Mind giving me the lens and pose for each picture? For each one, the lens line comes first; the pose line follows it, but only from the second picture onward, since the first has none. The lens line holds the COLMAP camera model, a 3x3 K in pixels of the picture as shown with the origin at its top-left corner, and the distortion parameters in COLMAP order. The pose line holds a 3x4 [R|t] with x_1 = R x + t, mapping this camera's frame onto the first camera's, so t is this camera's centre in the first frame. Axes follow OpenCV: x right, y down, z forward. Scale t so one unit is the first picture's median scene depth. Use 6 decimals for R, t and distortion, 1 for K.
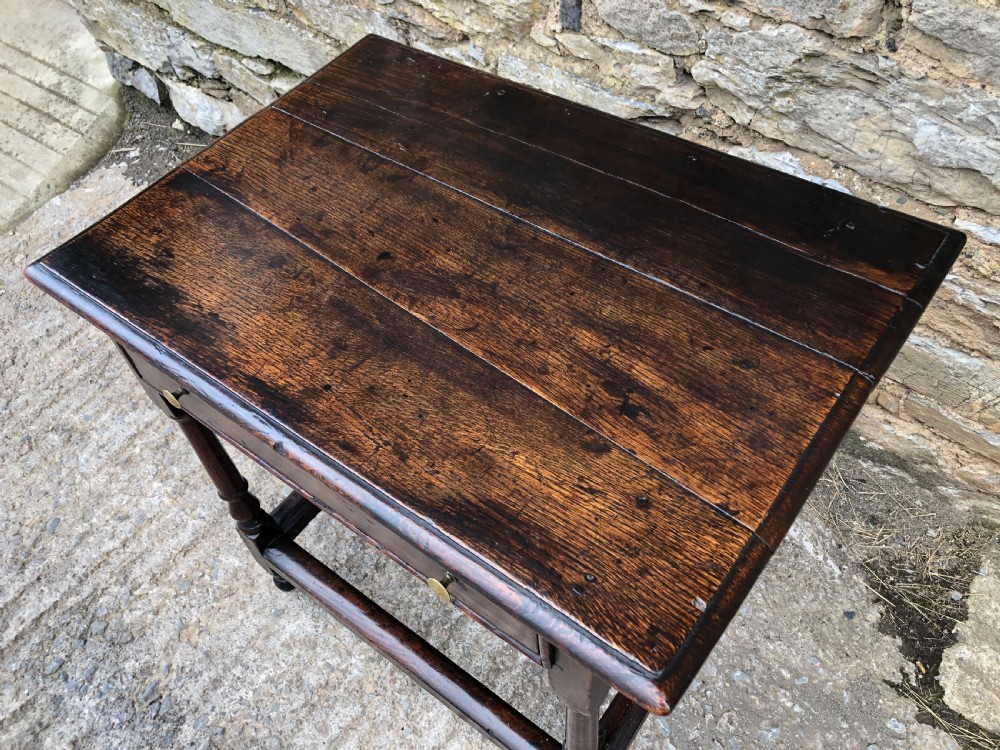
lens RADIAL K [[819.3, 0, 495.0], [0, 819.3, 369.6], [0, 0, 1]] dist [0.031623, -0.026692]
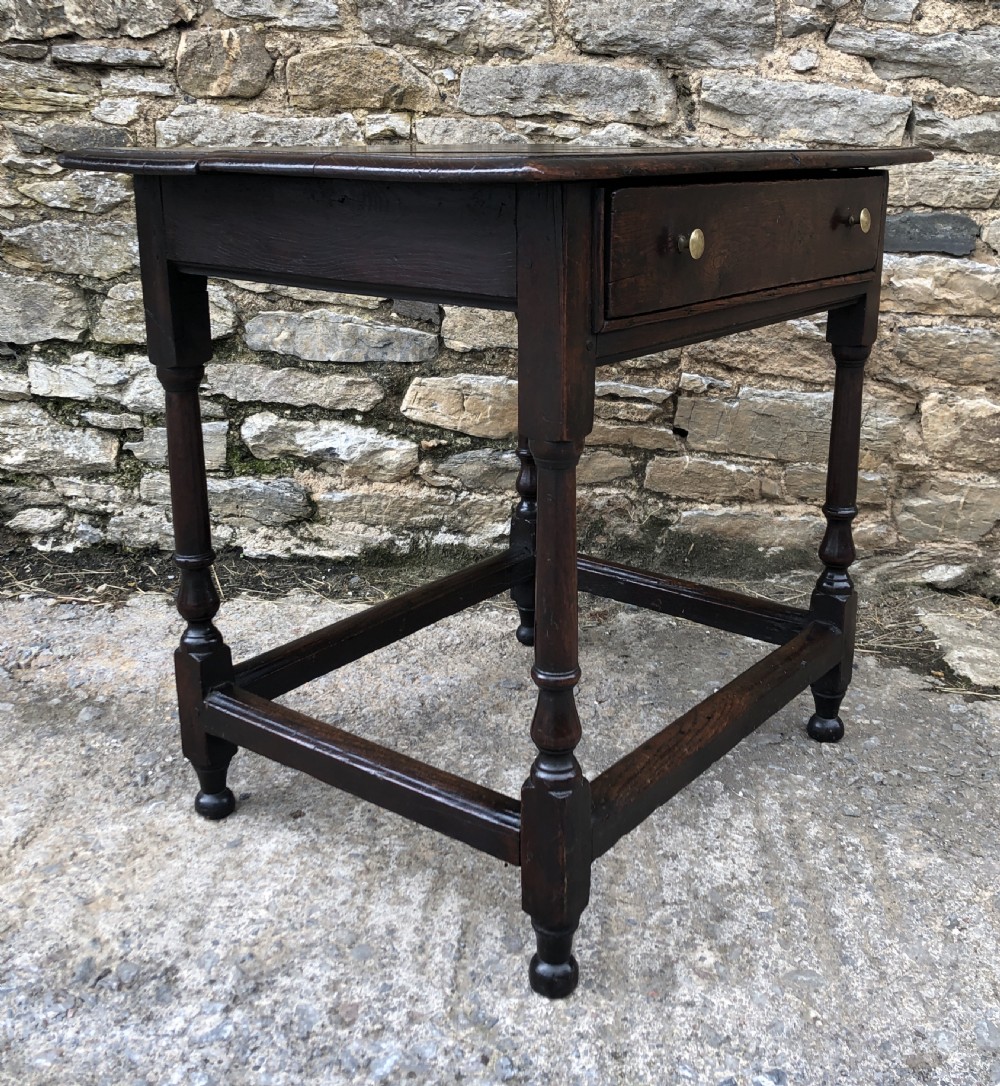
lens RADIAL K [[1228.3, 0, 529.1], [0, 1228.3, 480.2], [0, 0, 1]] dist [0.033409, 0.000000]
pose [[0.827119, -0.058396, 0.558985, -0.754276], [0.377294, 0.794858, -0.475237, 0.778889], [-0.416561, 0.603980, 0.679474, 0.102947]]
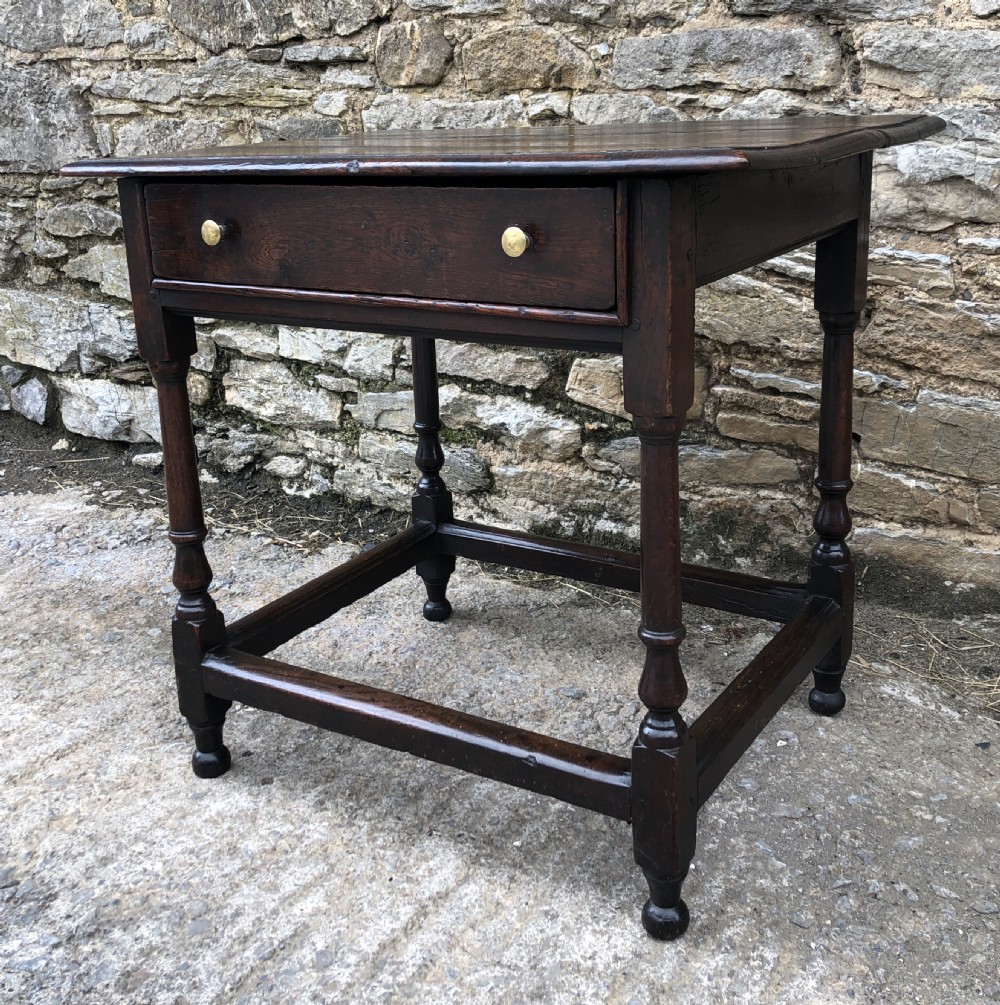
lens RADIAL K [[1245.4, 0, 493.2], [0, 1245.4, 409.6], [0, 0, 1]] dist [0.035589, 0.000000]
pose [[0.996336, 0.013475, 0.084457, -0.138408], [0.038801, 0.808820, -0.586774, 0.840529], [-0.076218, 0.587901, 0.805334, -0.078801]]
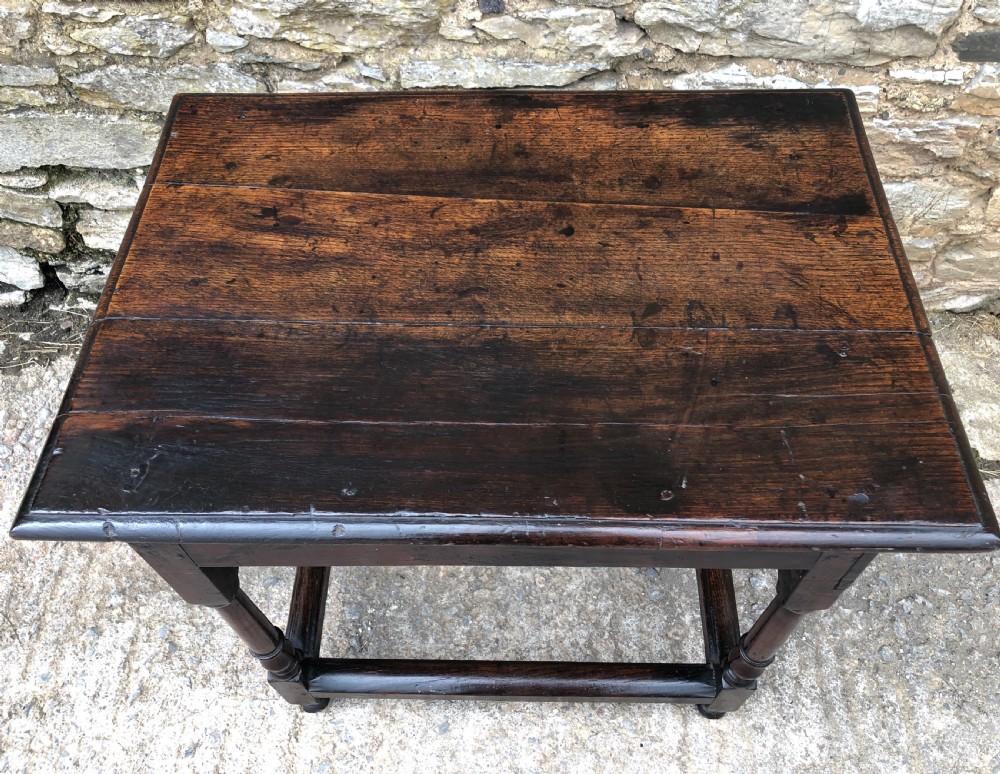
lens RADIAL K [[850.3, 0, 484.9], [0, 850.3, 388.6], [0, 0, 1]] dist [0.024639, -0.015298]
pose [[0.819861, -0.438818, 0.367786, -0.515915], [0.425035, 0.896840, 0.122570, -0.165790], [-0.383631, 0.055831, 0.921797, 0.134924]]
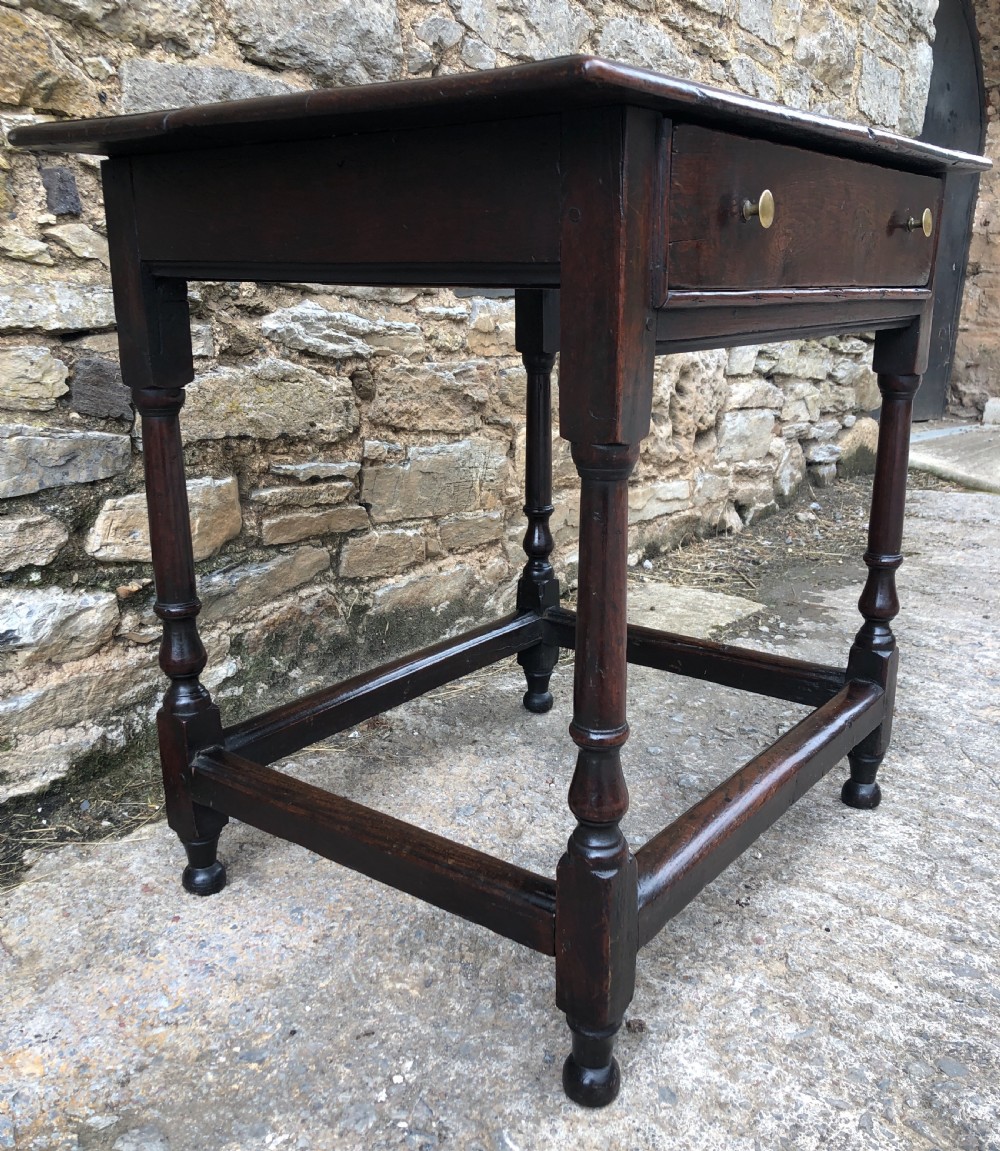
lens RADIAL K [[1098.9, 0, 507.9], [0, 1098.9, 594.6], [0, 0, 1]] dist [0.020532, 0.000000]
pose [[-0.008123, -0.202788, 0.979189, -1.033778], [0.773752, 0.619020, 0.134617, -0.040805], [-0.633437, 0.758743, 0.151879, 0.950154]]
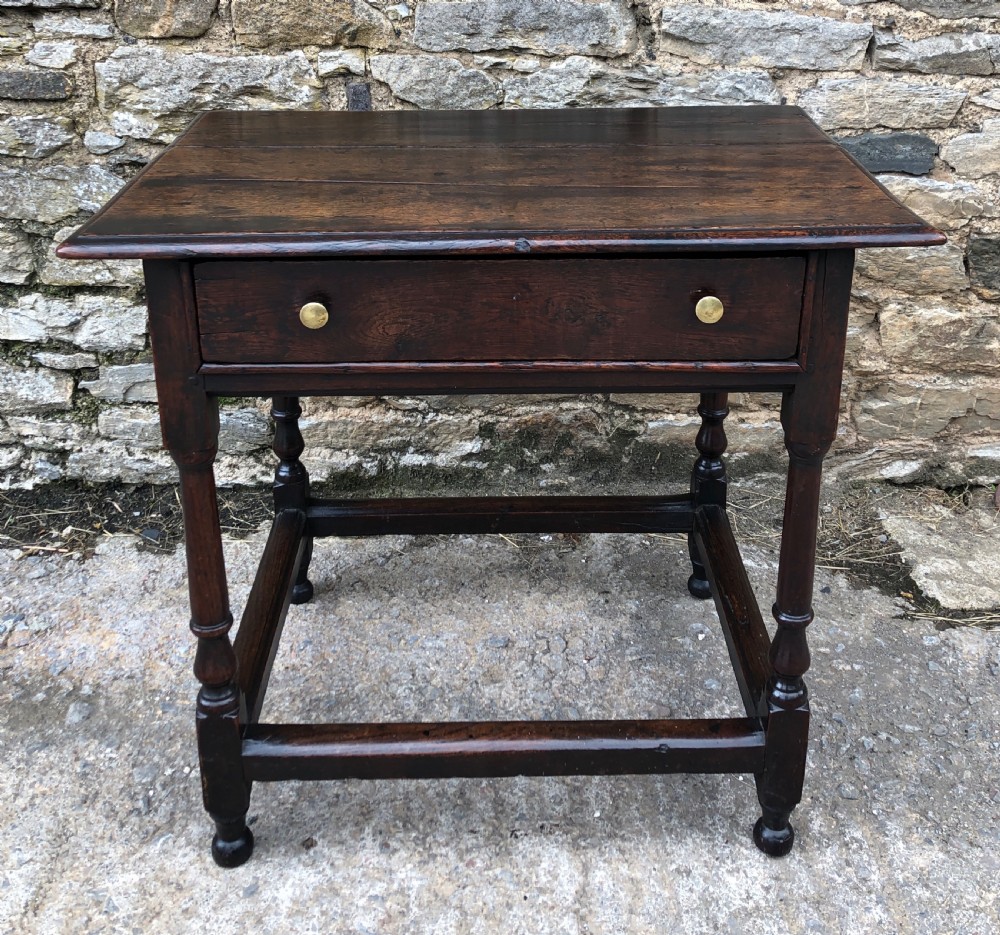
lens RADIAL K [[1197.8, 0, 512.8], [0, 1197.8, 293.2], [0, 0, 1]] dist [0.048104, 0.000000]
pose [[0.784048, -0.142921, 0.604022, -0.770186], [0.439339, 0.815203, -0.377392, 0.460179], [-0.438463, 0.561264, 0.701949, -0.012292]]
